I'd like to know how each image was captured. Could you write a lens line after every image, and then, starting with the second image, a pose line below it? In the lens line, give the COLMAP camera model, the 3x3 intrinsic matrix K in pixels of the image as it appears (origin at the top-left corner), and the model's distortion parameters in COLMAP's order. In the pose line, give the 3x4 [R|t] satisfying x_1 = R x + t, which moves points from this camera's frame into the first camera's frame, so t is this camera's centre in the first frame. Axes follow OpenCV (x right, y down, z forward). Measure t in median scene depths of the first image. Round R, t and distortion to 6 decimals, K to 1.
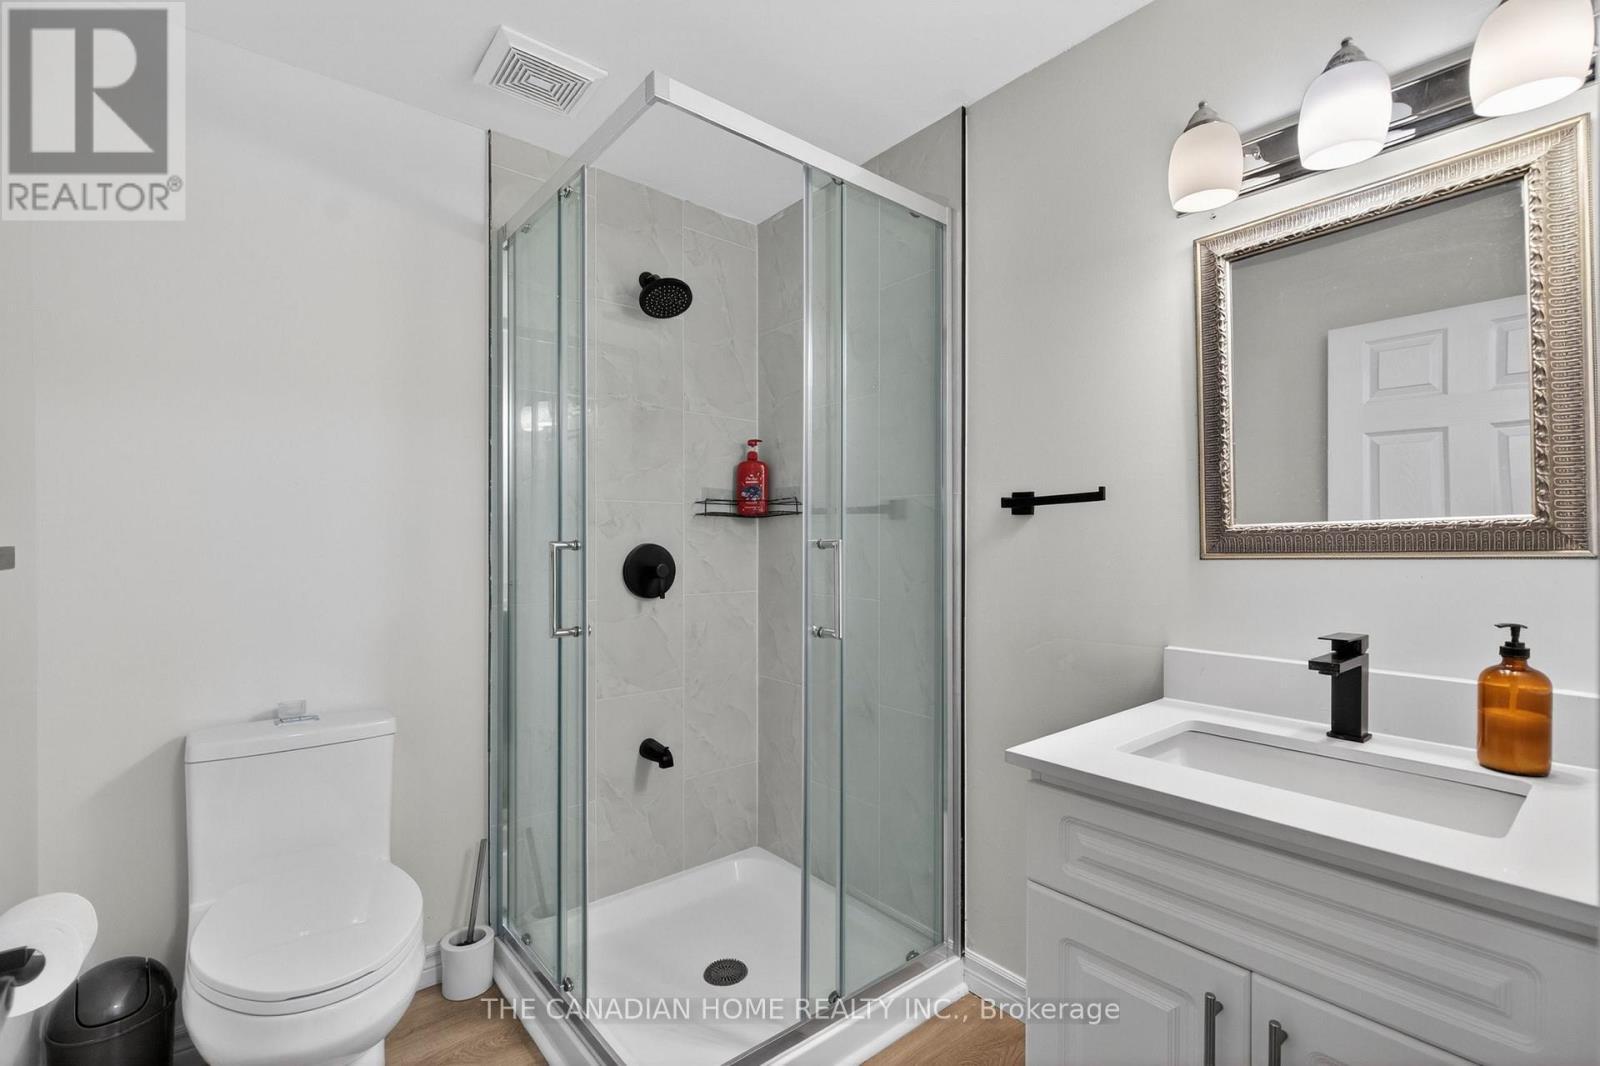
lens RADIAL K [[712.7, 0, 800.5], [0, 712.7, 548.5], [0, 0, 1]] dist [0.001327, -0.000492]
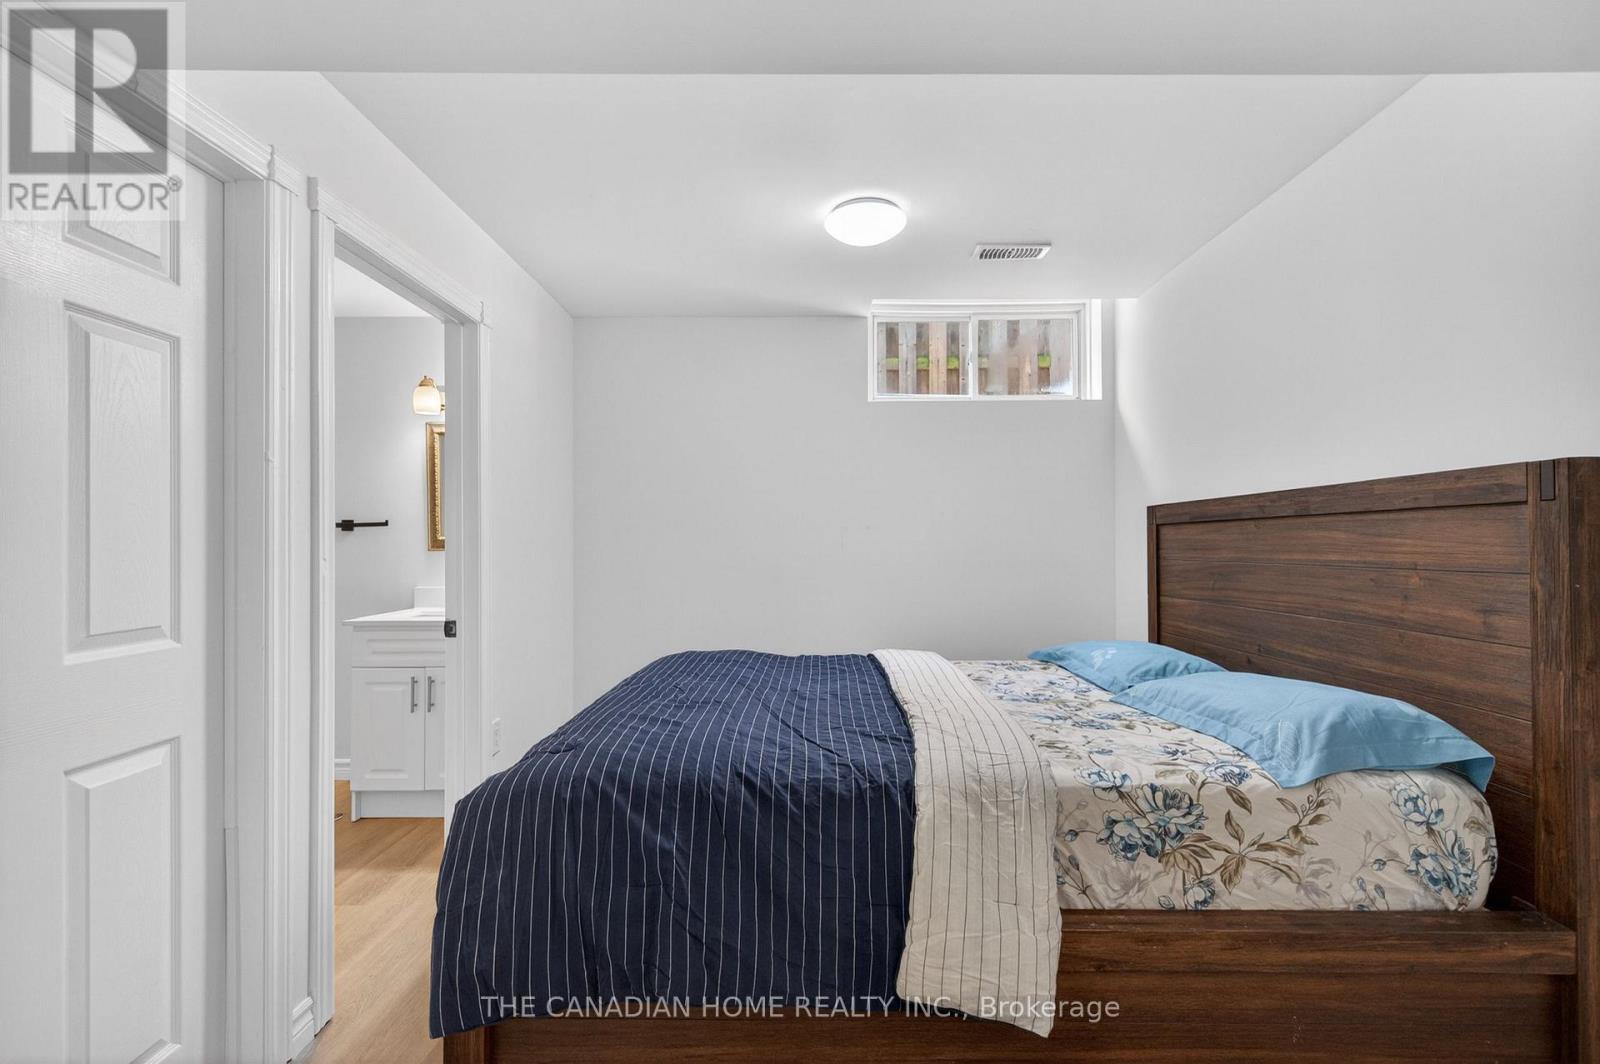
lens RADIAL K [[712.7, 0, 800.5], [0, 712.7, 547.5], [0, 0, 1]] dist [0.001327, -0.000492]
pose [[0.639410, -0.005146, 0.768849, -0.449192], [0.007091, 0.999975, 0.000795, 0.008226], [-0.768833, 0.004944, 0.639430, -1.363030]]
